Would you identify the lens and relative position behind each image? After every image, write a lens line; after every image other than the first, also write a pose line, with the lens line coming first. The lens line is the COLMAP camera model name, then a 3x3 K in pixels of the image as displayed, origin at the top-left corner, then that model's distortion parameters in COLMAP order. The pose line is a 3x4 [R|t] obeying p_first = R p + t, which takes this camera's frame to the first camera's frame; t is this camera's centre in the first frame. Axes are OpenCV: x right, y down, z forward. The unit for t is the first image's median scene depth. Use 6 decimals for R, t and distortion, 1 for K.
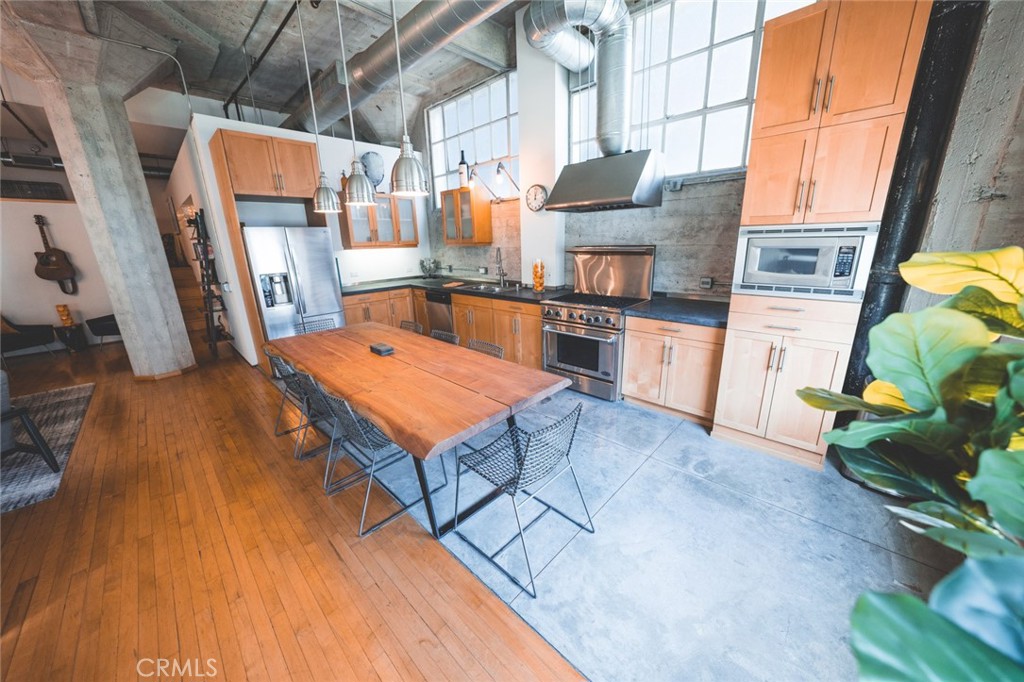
lens RADIAL K [[345.6, 0, 500.7], [0, 345.6, 342.7], [0, 0, 1]] dist [-0.007579, 0.002216]
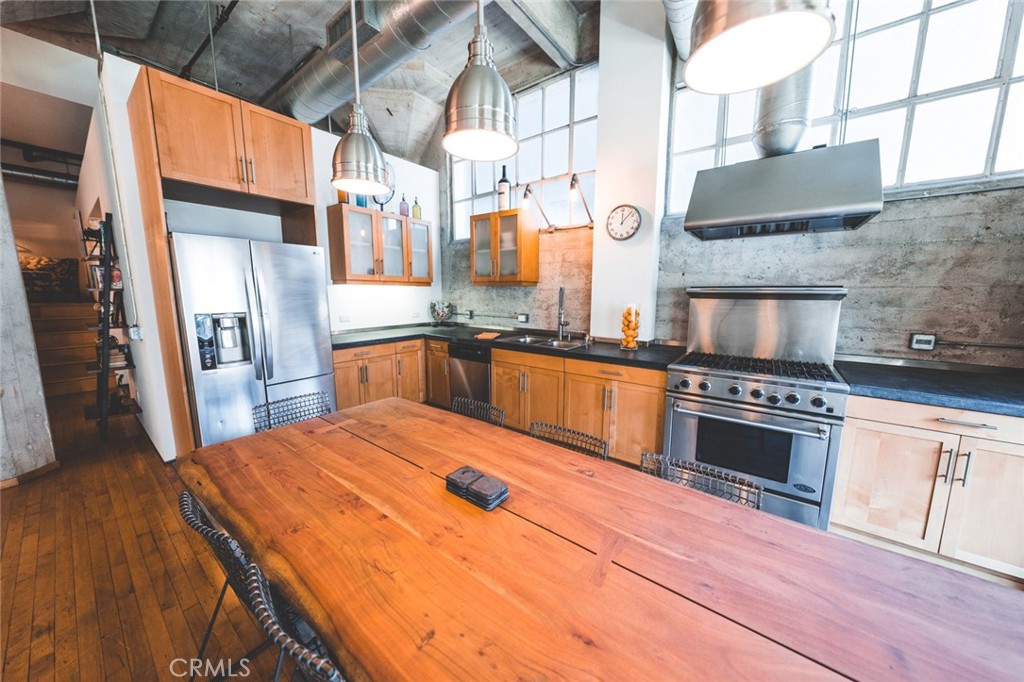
lens RADIAL K [[345.6, 0, 507.6], [0, 345.6, 347.1], [0, 0, 1]] dist [-0.007579, 0.002216]
pose [[0.992514, 0.014569, 0.121261, -0.228846], [0.001465, 0.991368, -0.131097, -0.060767], [-0.122124, 0.130294, 0.983925, 0.347910]]
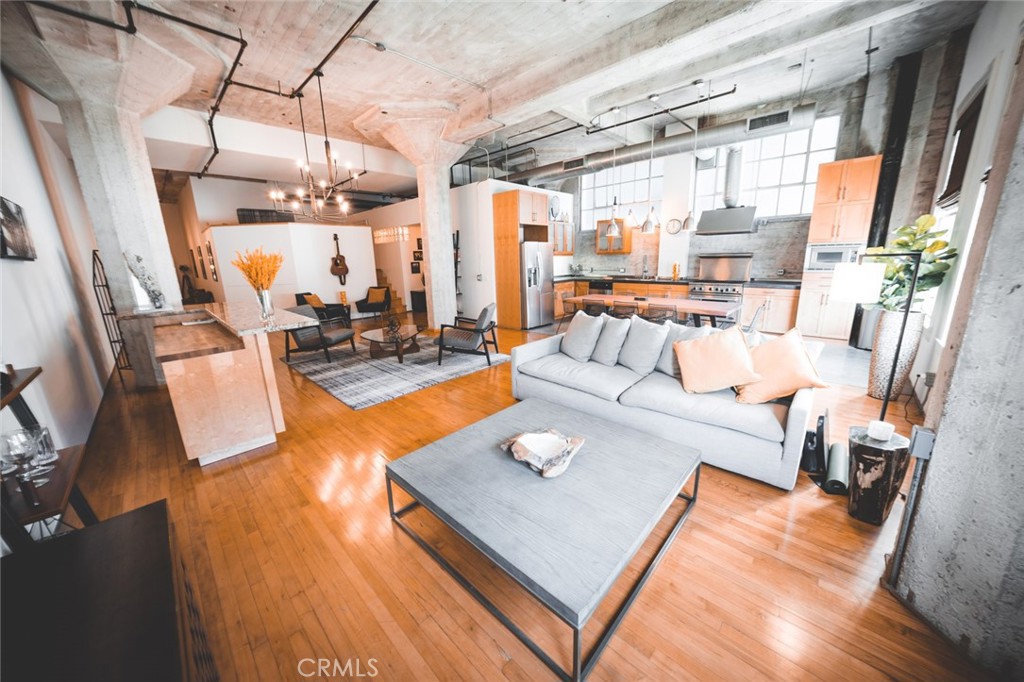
lens RADIAL K [[345.6, 0, 511.6], [0, 345.6, 343.7], [0, 0, 1]] dist [-0.007579, 0.002216]
pose [[0.999917, 0.000852, 0.012834, -0.745325], [-0.000346, 0.999224, -0.039376, 0.242102], [-0.012858, 0.039369, 0.999142, -0.710456]]
